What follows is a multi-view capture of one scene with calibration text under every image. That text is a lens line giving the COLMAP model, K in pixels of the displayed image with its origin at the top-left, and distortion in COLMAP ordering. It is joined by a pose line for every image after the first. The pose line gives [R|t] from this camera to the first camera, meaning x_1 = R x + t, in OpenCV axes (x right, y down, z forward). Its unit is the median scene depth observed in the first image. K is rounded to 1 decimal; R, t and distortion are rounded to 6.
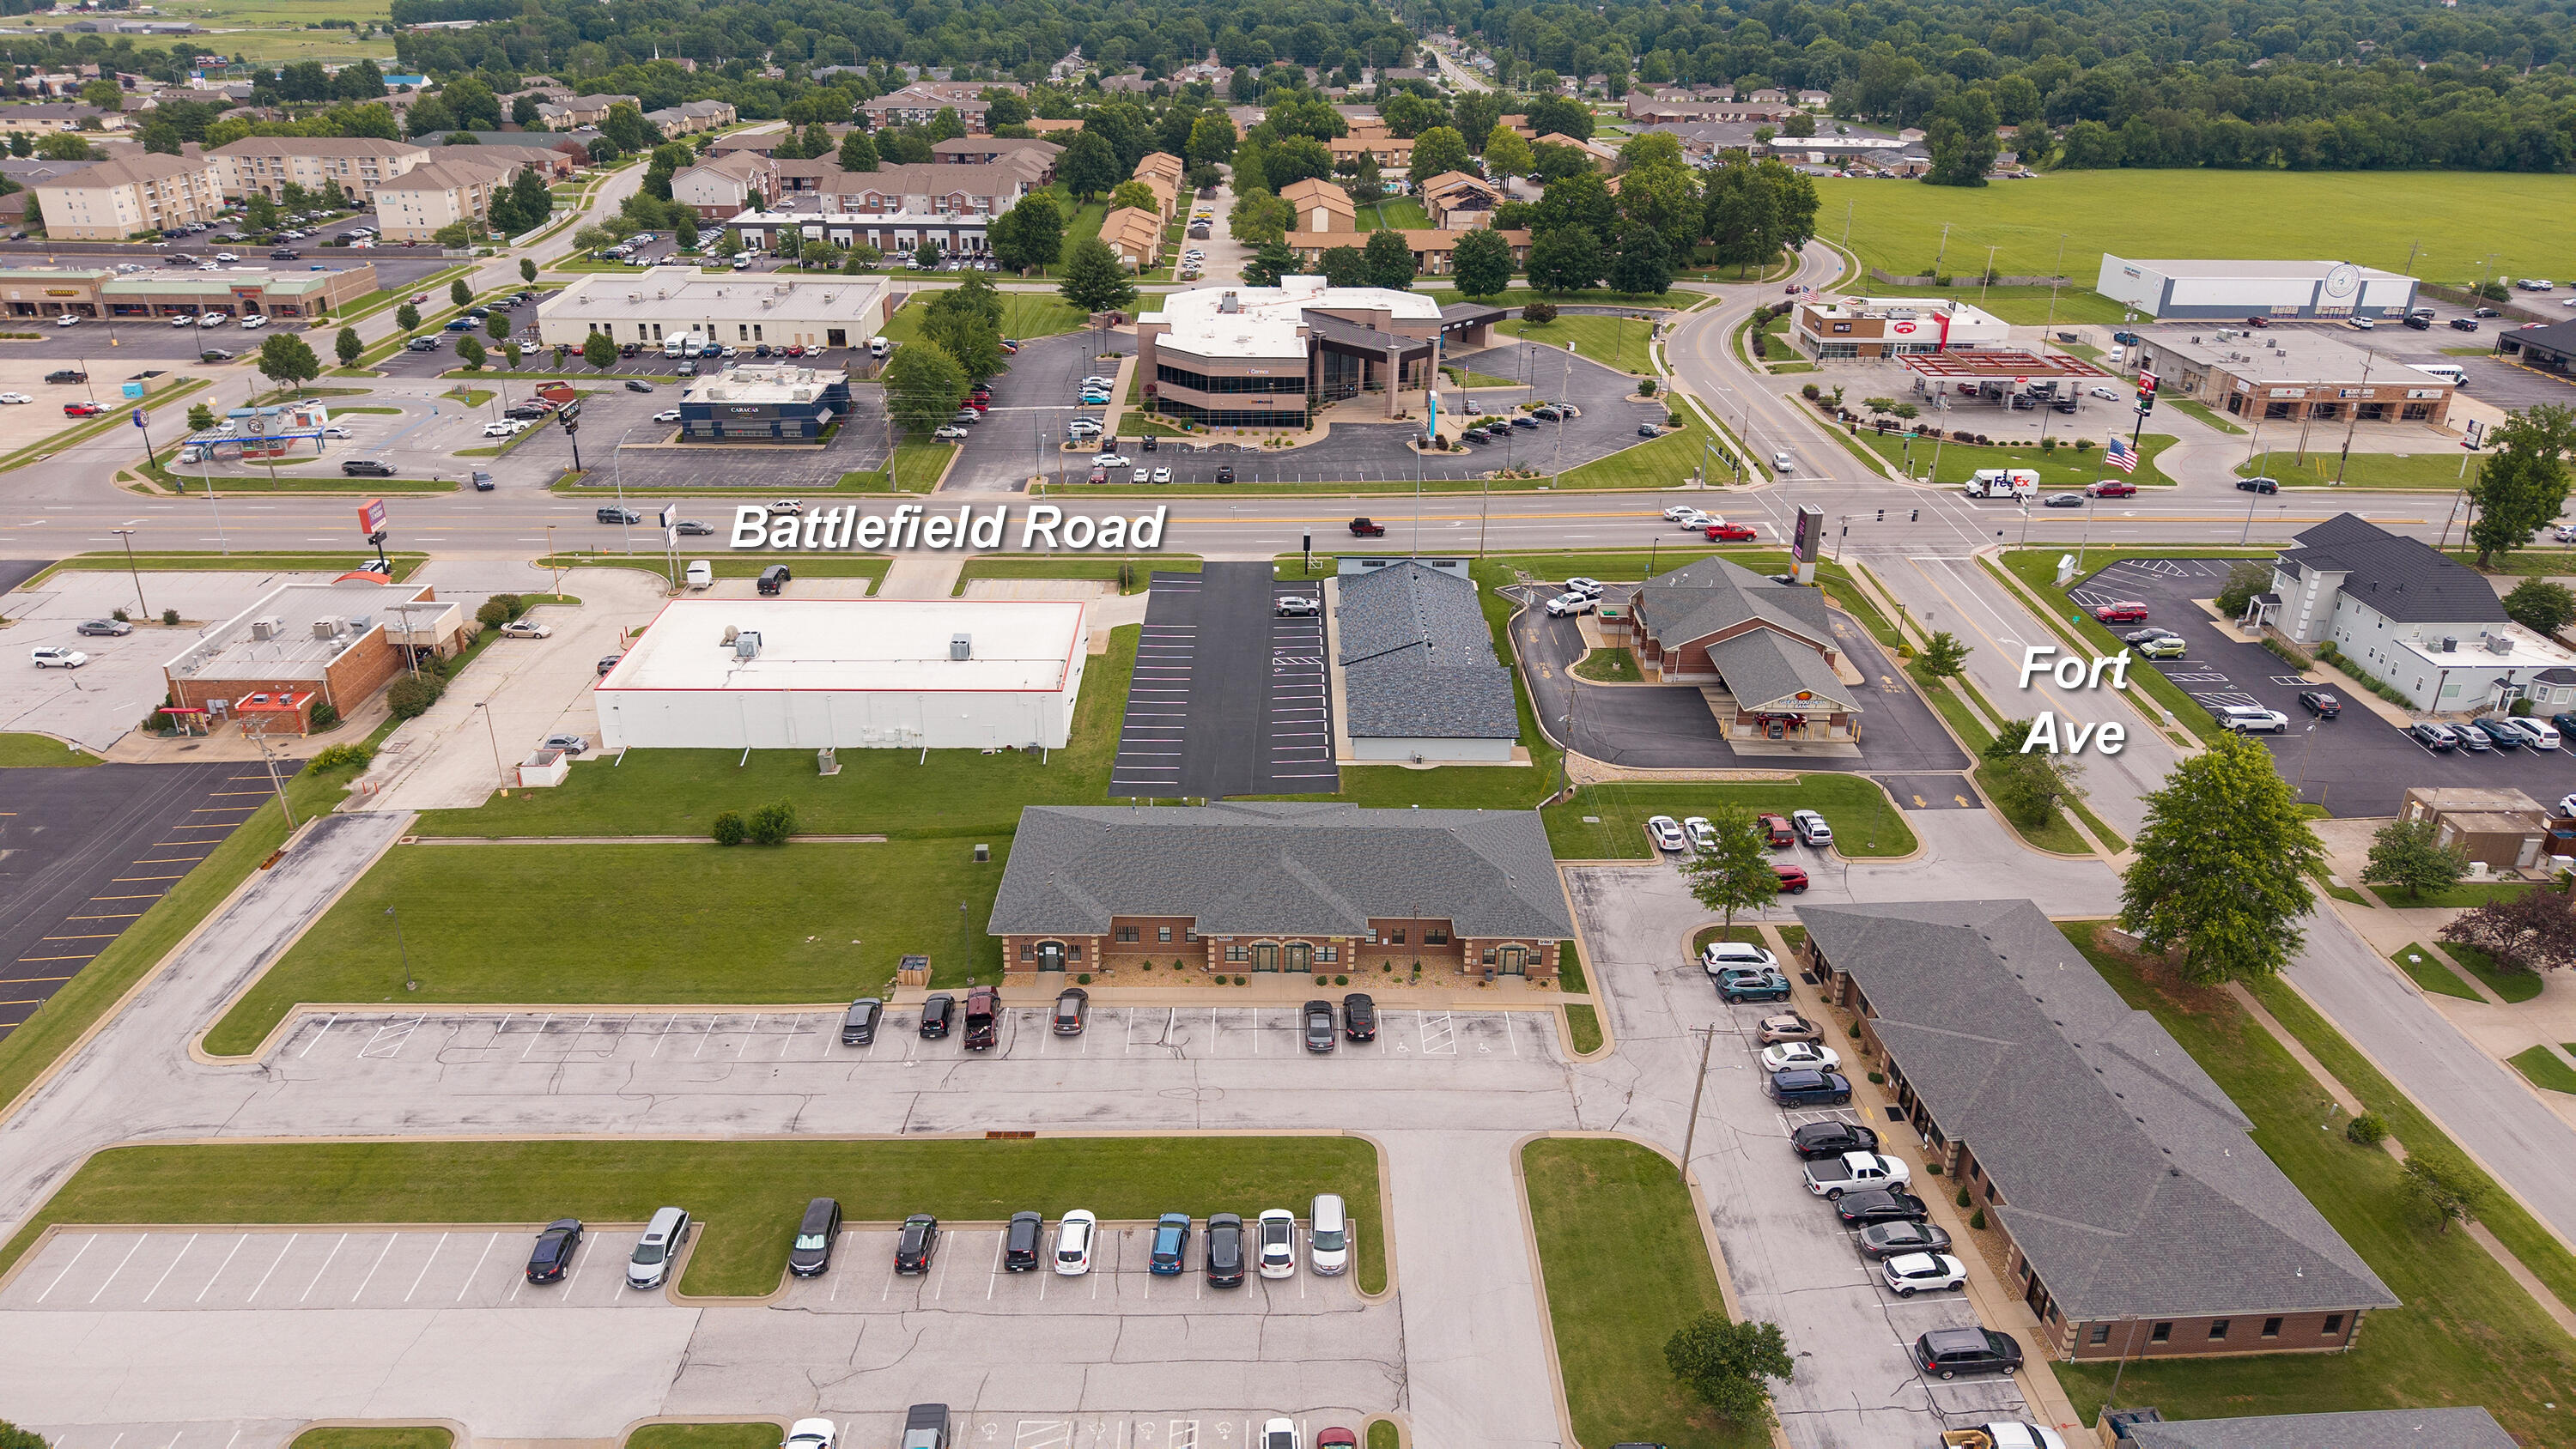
lens RADIAL K [[1724.6, 0, 1283.8], [0, 1724.6, 731.0], [0, 0, 1]] dist [0.054474, -0.071951]
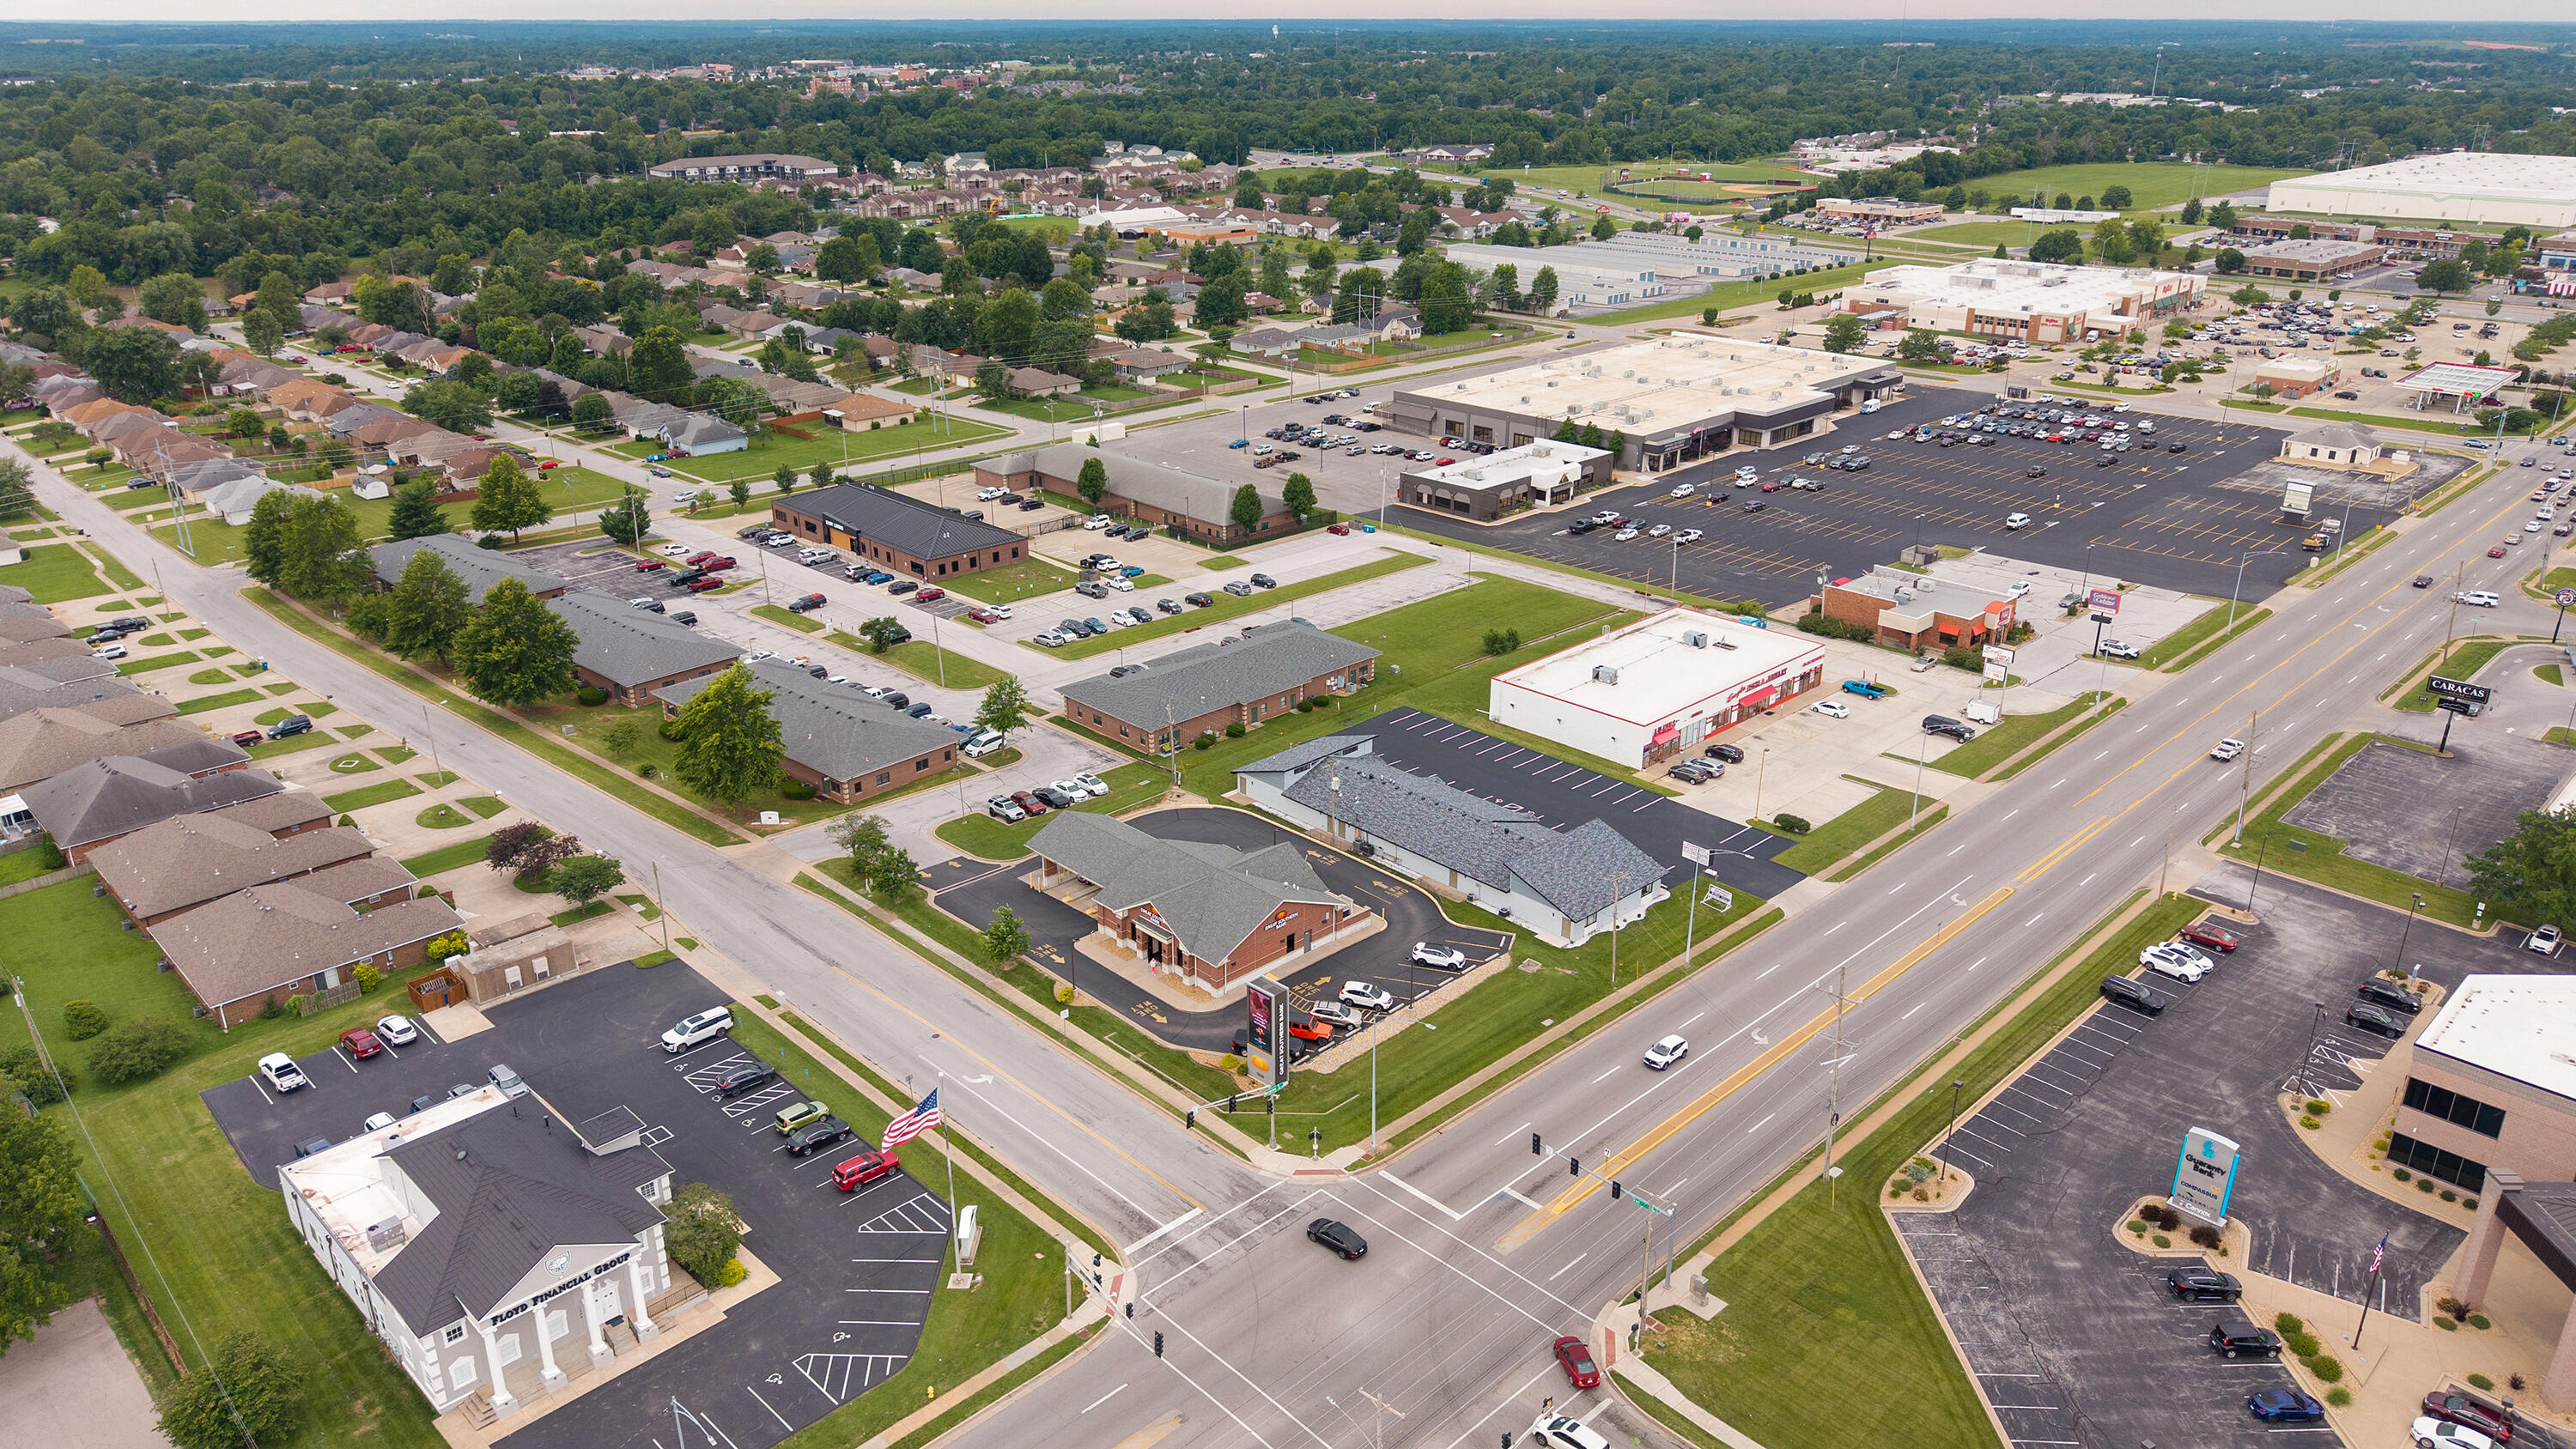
lens RADIAL K [[1702.4, 0, 1285.6], [0, 1702.4, 759.9], [0, 0, 1]] dist [0.086818, -0.152579]
pose [[-0.724839, 0.261480, -0.637368, 0.954913], [-0.294098, 0.719186, 0.629506, -0.850787], [0.622989, 0.643739, -0.444393, 1.645961]]
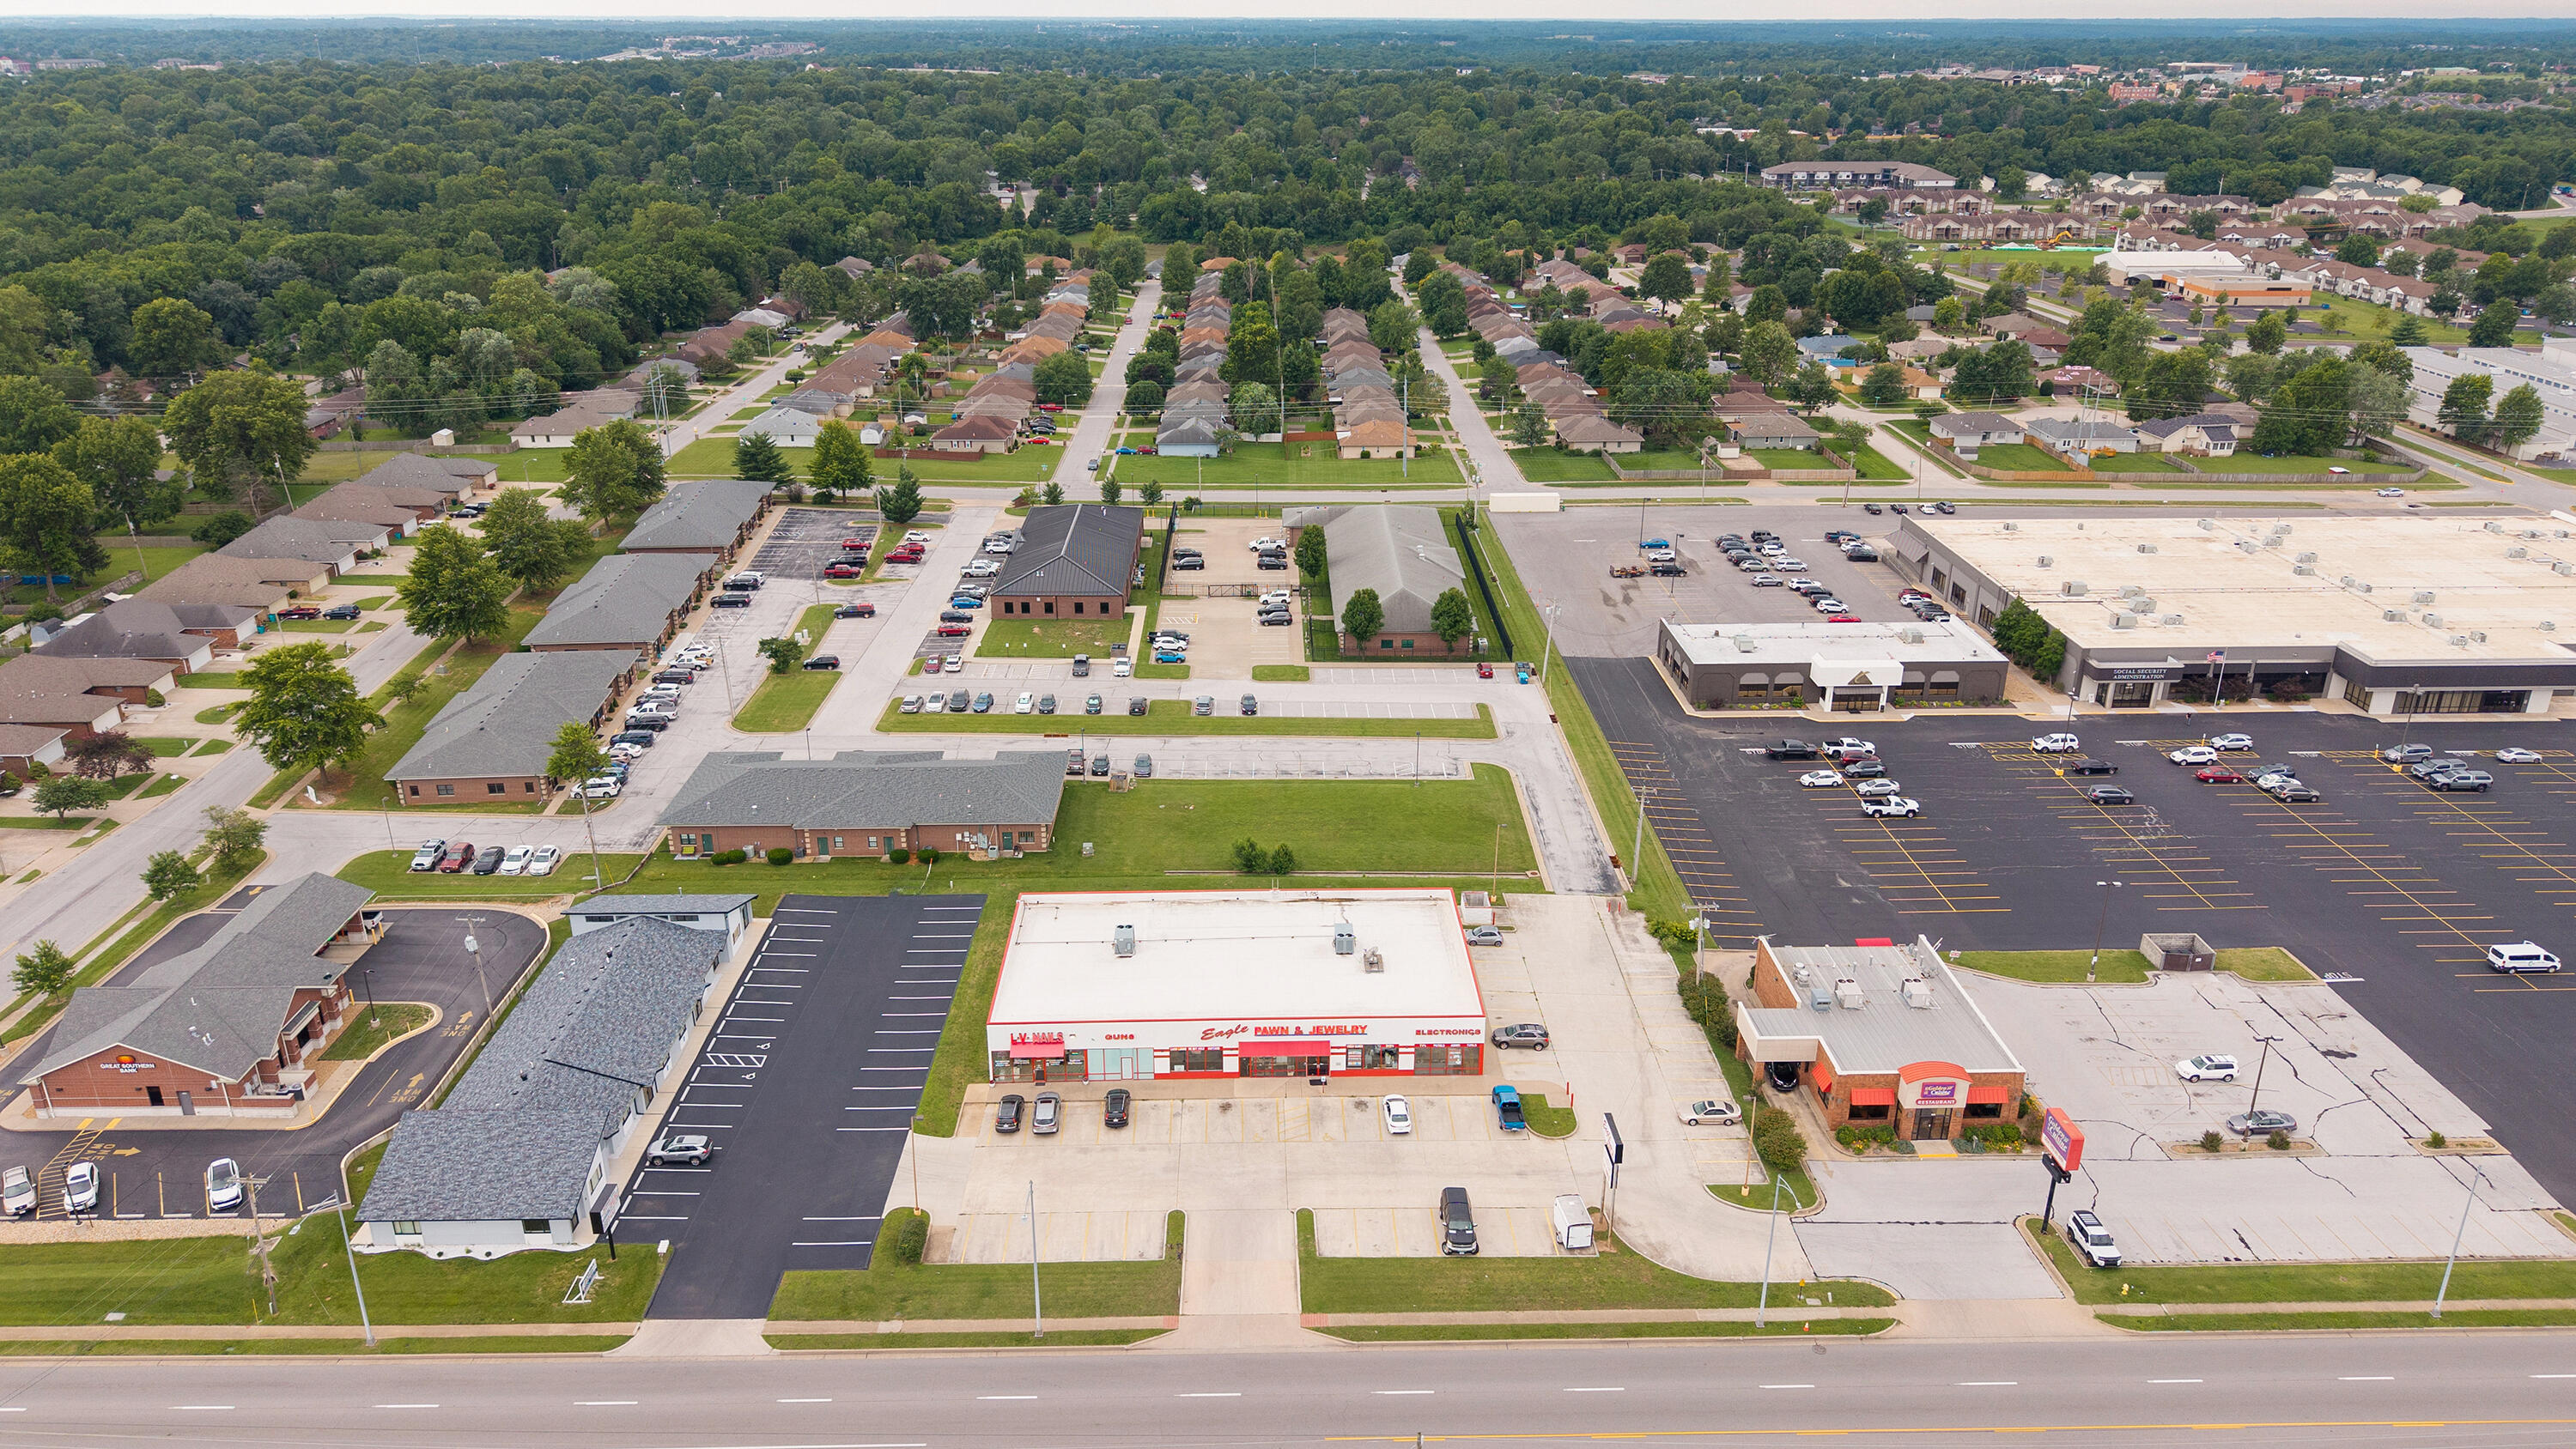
lens RADIAL K [[1730.6, 0, 1290.3], [0, 1730.6, 732.1], [0, 0, 1]] dist [0.044656, -0.057677]
pose [[-0.999847, -0.007415, -0.015873, -0.292271], [-0.016643, 0.685025, 0.728329, -0.912049], [0.005473, 0.728482, -0.685043, 1.745214]]
